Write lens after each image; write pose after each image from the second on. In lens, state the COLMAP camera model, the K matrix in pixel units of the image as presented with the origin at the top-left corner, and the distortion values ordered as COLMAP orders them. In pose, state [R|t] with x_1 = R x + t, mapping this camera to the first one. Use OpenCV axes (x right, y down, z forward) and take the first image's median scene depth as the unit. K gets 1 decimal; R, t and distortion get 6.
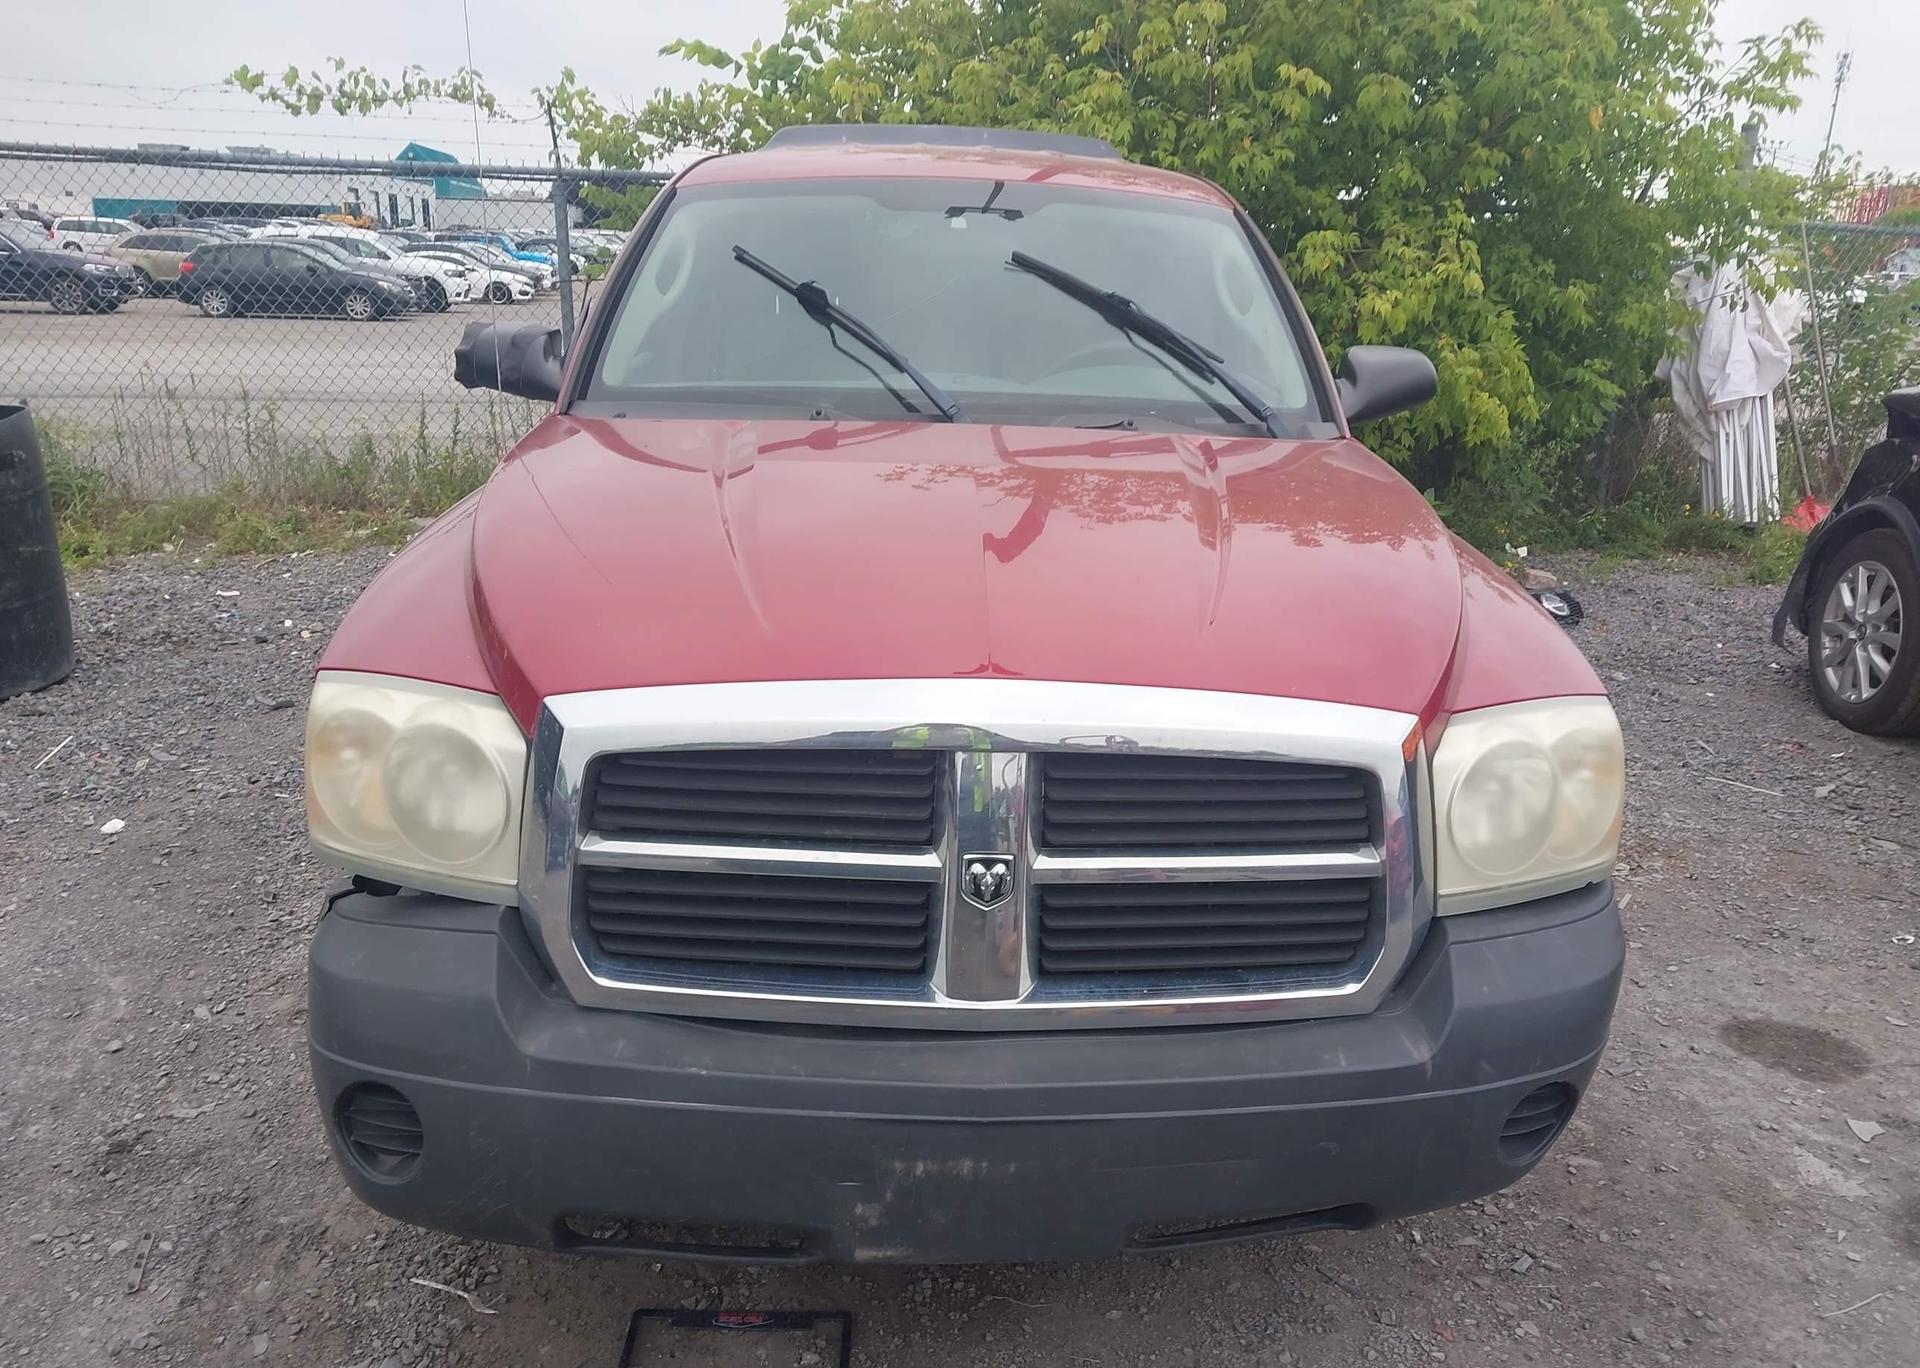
lens RADIAL K [[1473.1, 0, 961.6], [0, 1473.1, 736.4], [0, 0, 1]] dist [0.043174, -0.053032]
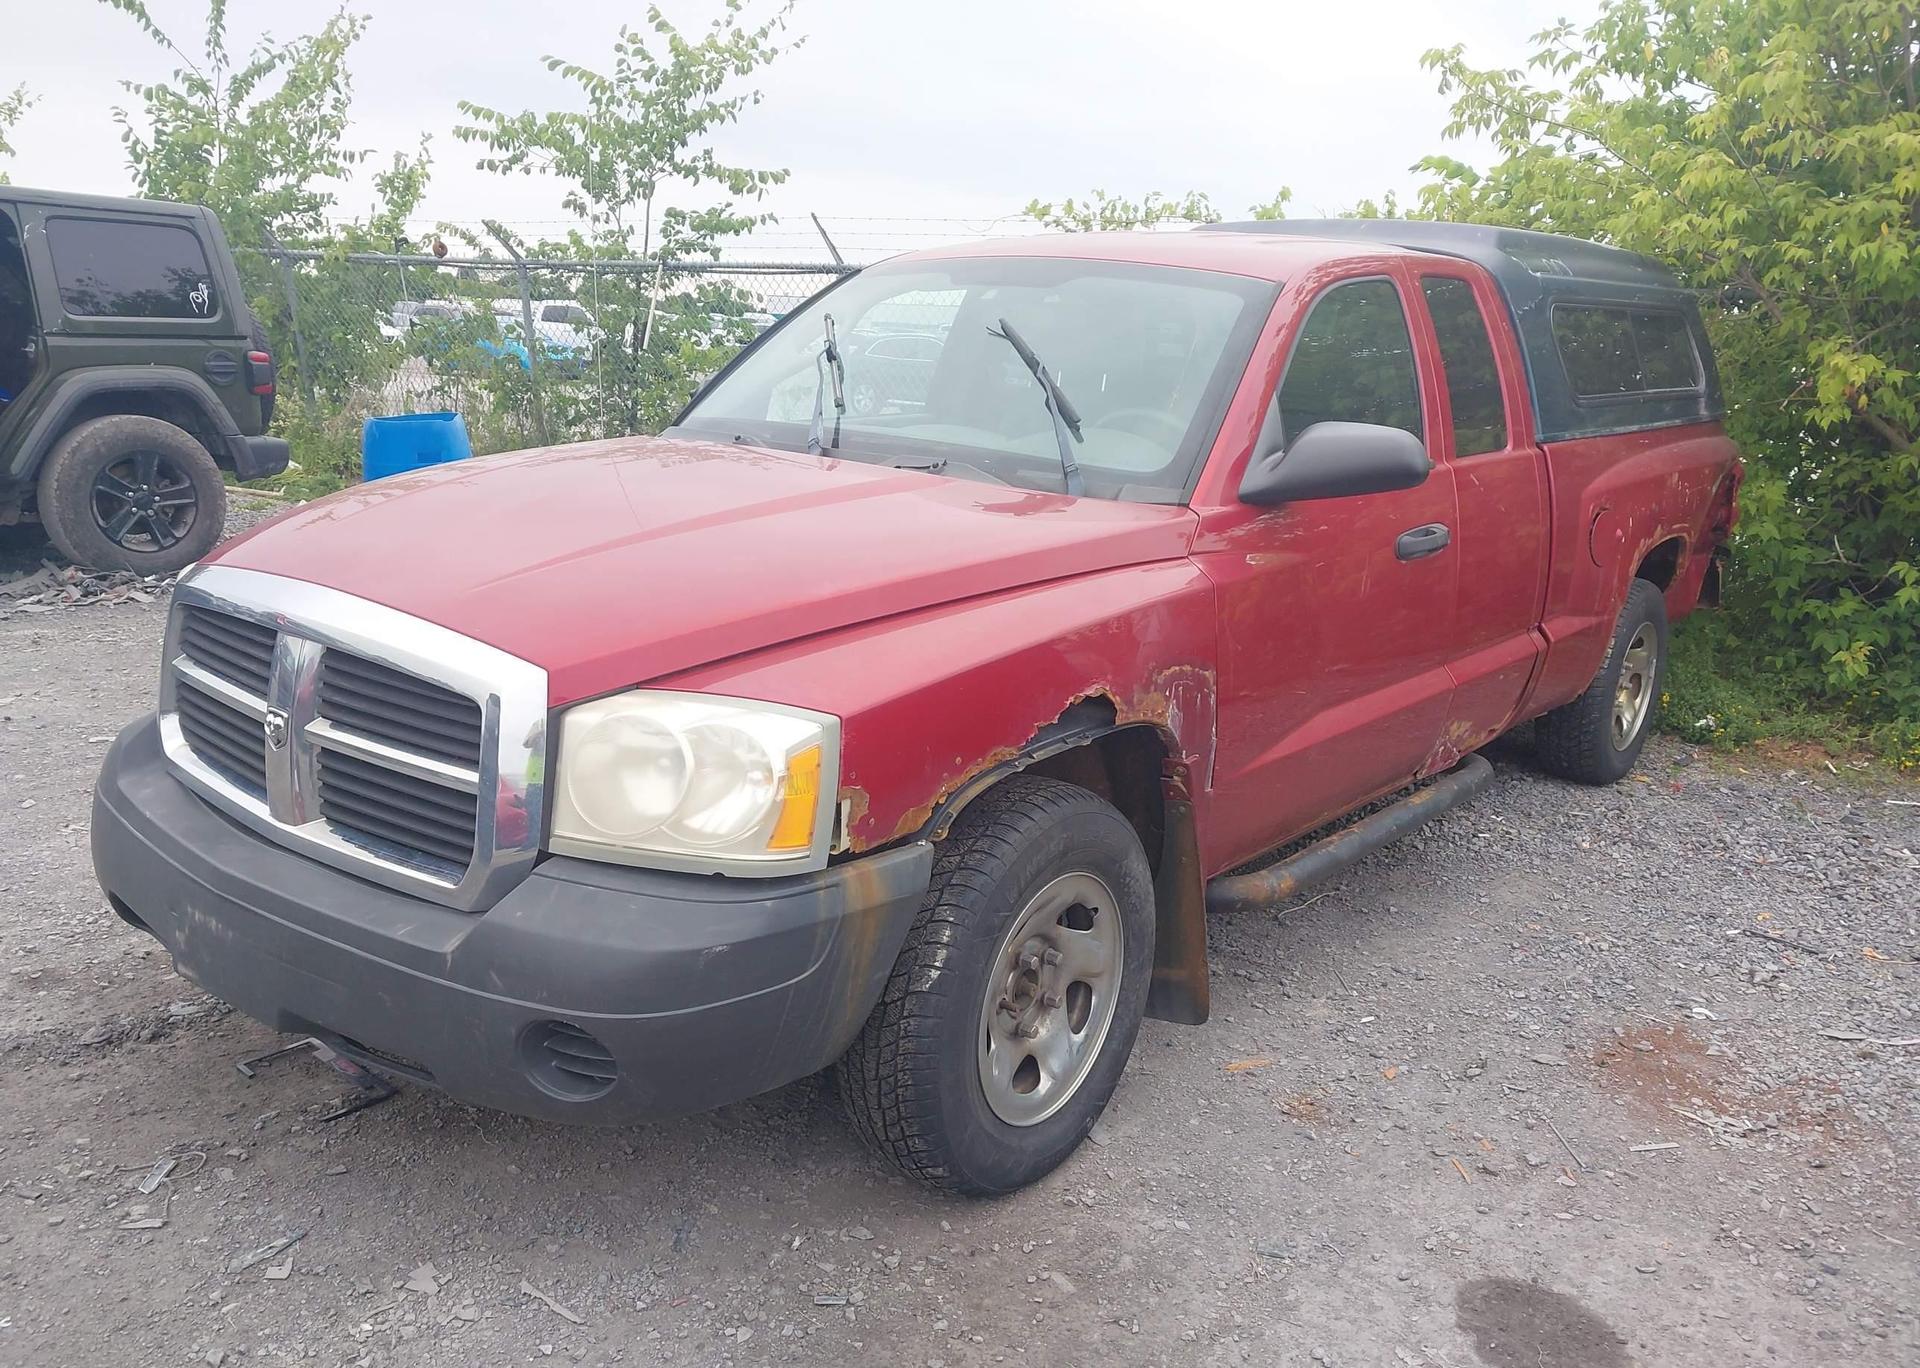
lens RADIAL K [[1554.8, 0, 960.0], [0, 1554.8, 684.0], [0, 0, 1]] dist [0.003859, -0.014498]
pose [[0.743011, 0.154883, -0.651112, 0.382434], [-0.233768, 0.971639, -0.035634, -0.010309], [0.627126, 0.178686, 0.758145, 0.079028]]
